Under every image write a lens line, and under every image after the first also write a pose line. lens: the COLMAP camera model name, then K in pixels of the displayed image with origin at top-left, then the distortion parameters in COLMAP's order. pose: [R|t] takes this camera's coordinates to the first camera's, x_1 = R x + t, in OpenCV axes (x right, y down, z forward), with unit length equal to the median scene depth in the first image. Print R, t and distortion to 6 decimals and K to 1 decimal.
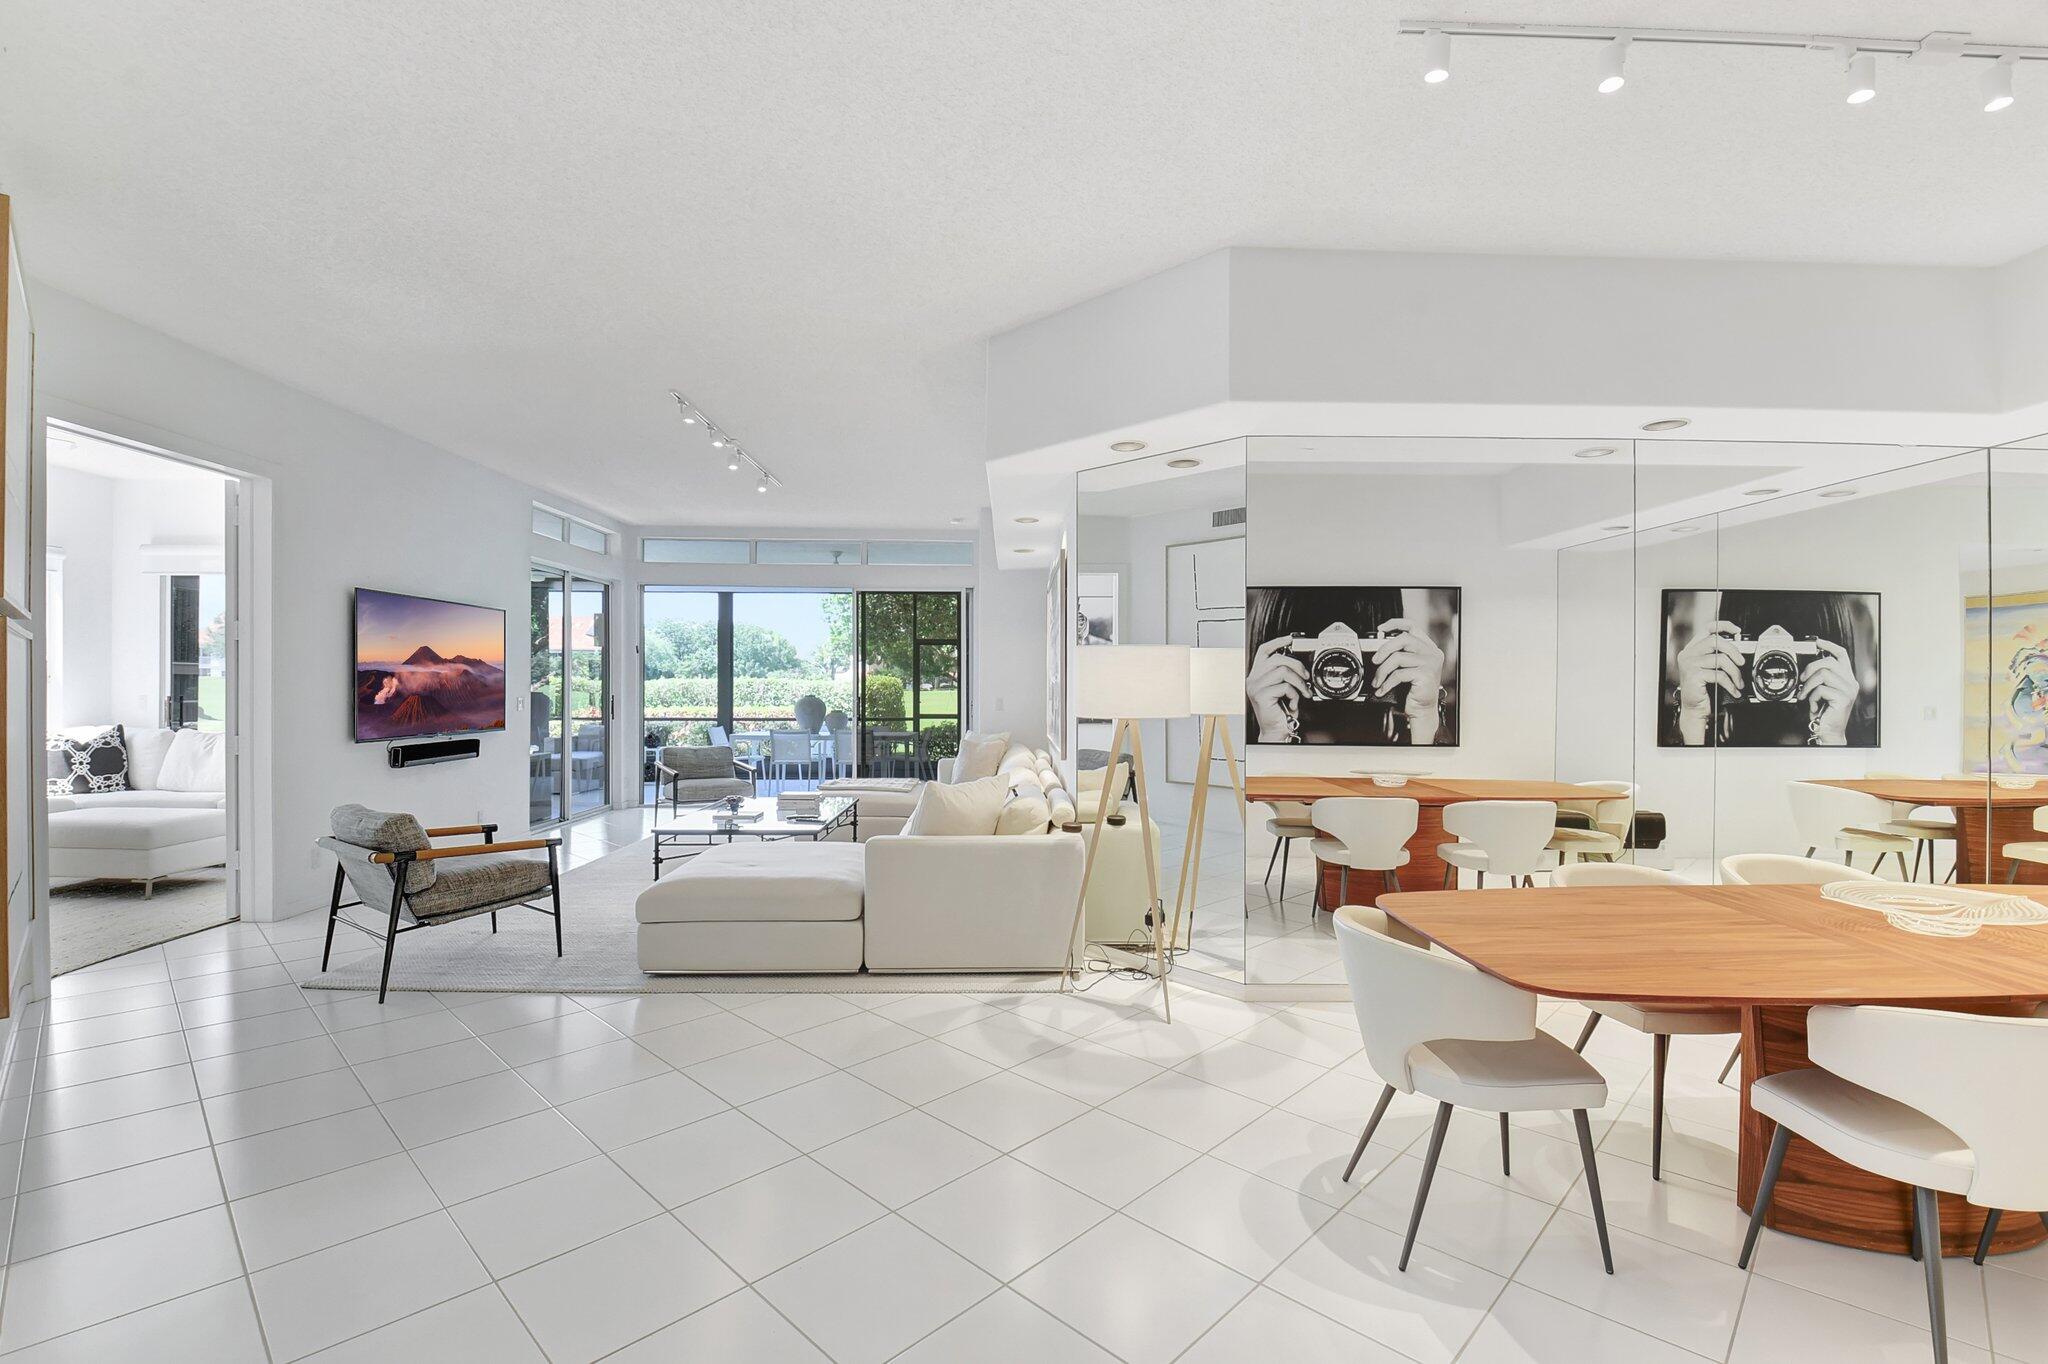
lens RADIAL K [[918.3, 0, 1019.2], [0, 918.3, 685.0], [0, 0, 1]] dist [0.016451, -0.022774]
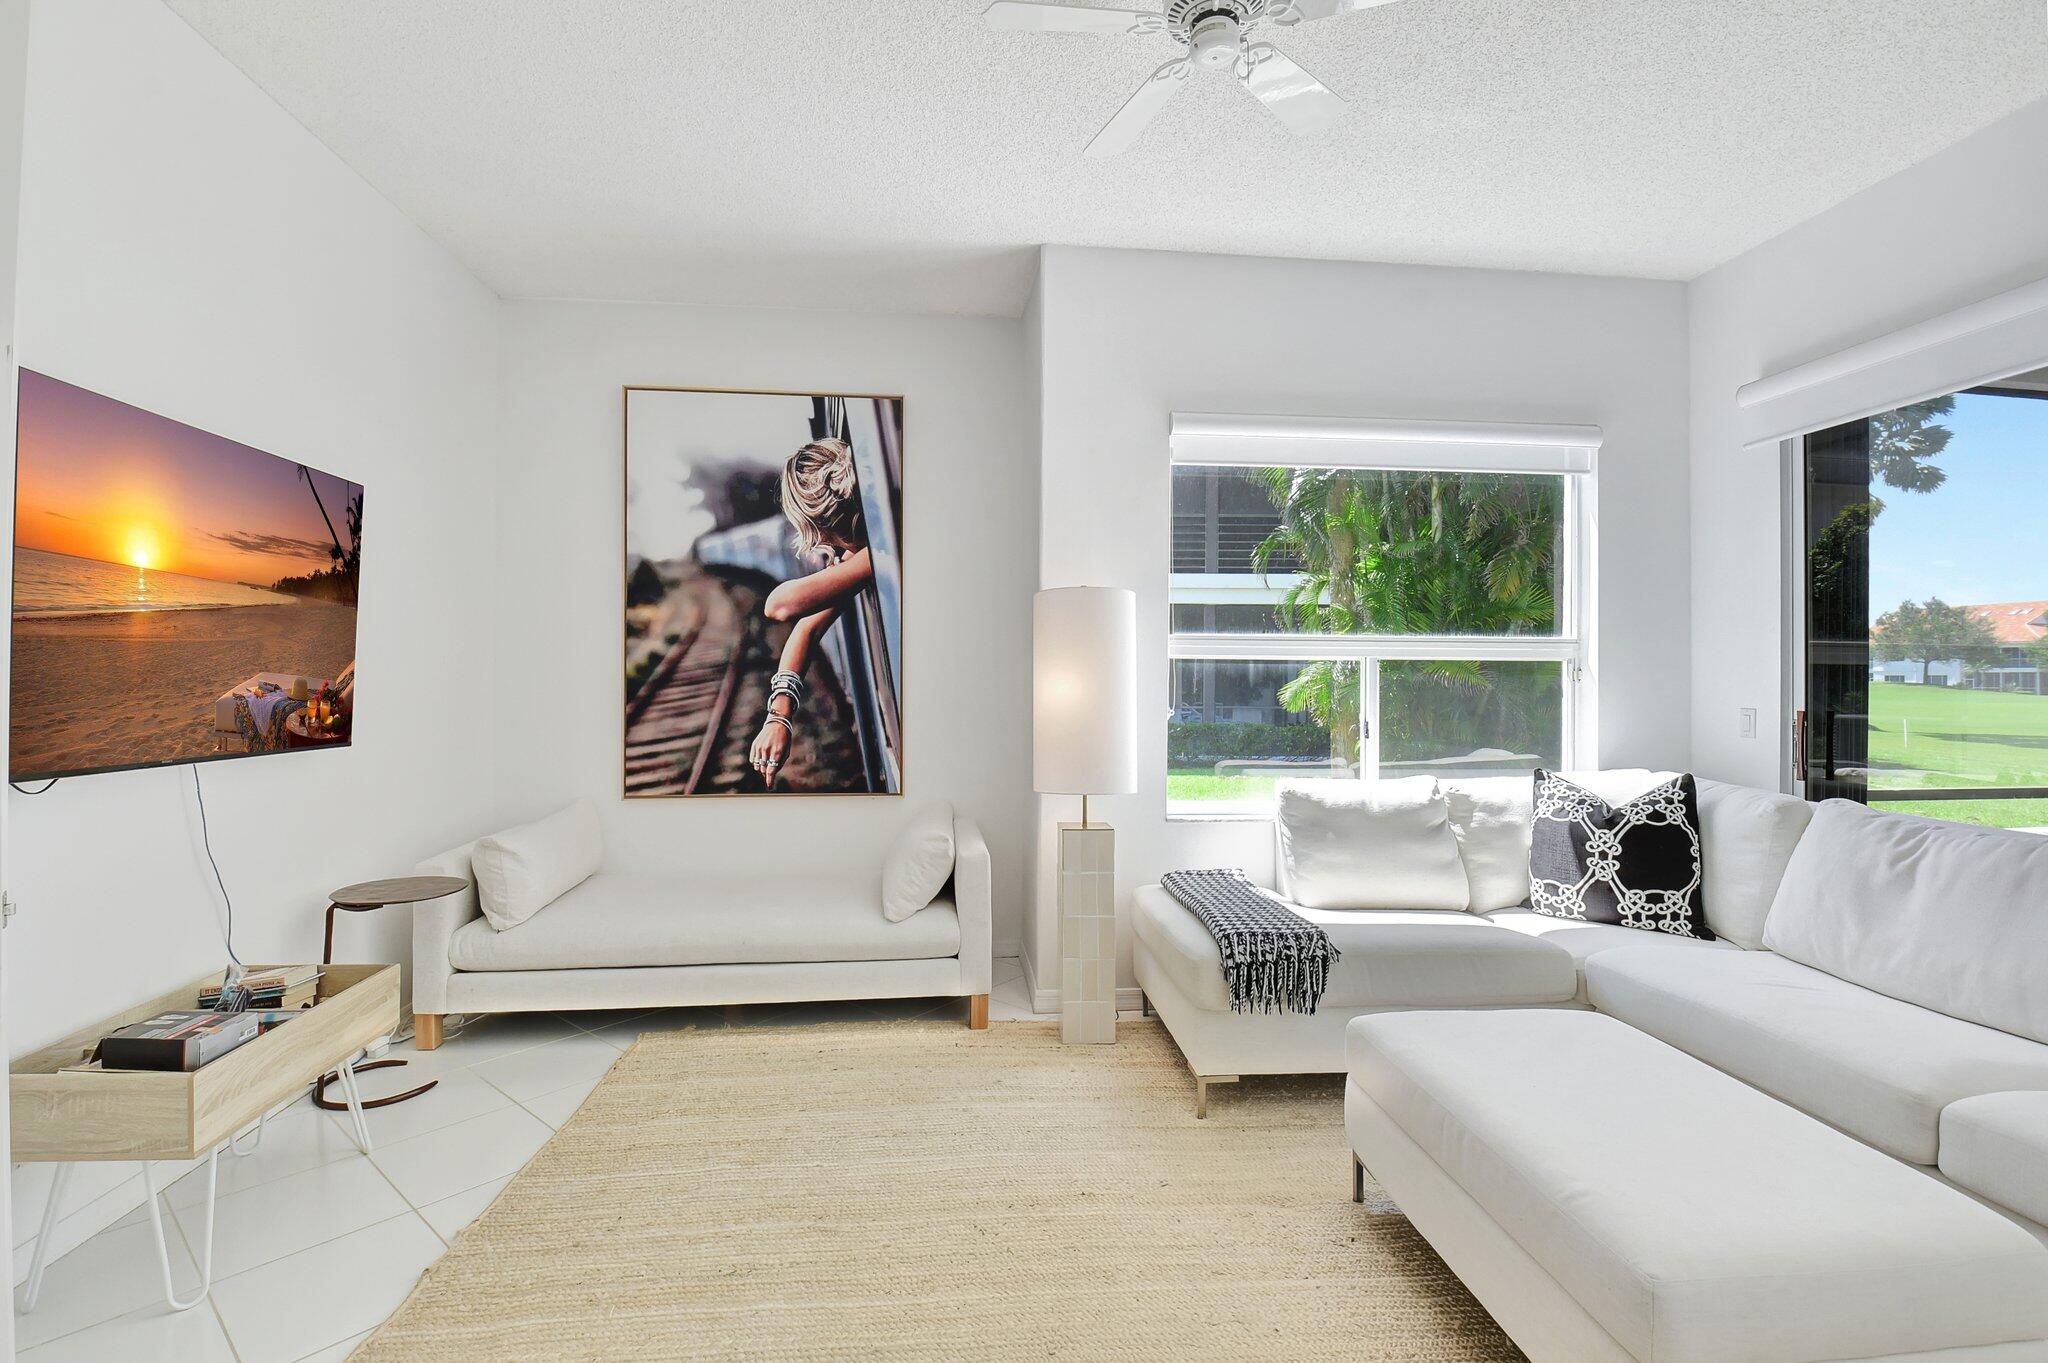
lens RADIAL K [[898.8, 0, 1016.8], [0, 898.8, 683.5], [0, 0, 1]] dist [0.002104, -0.020551]
pose [[0.077581, -0.001751, -0.996984, -0.572814], [-0.007122, 0.999972, -0.002311, 0.003188], [0.996961, 0.007280, 0.077567, 0.634615]]
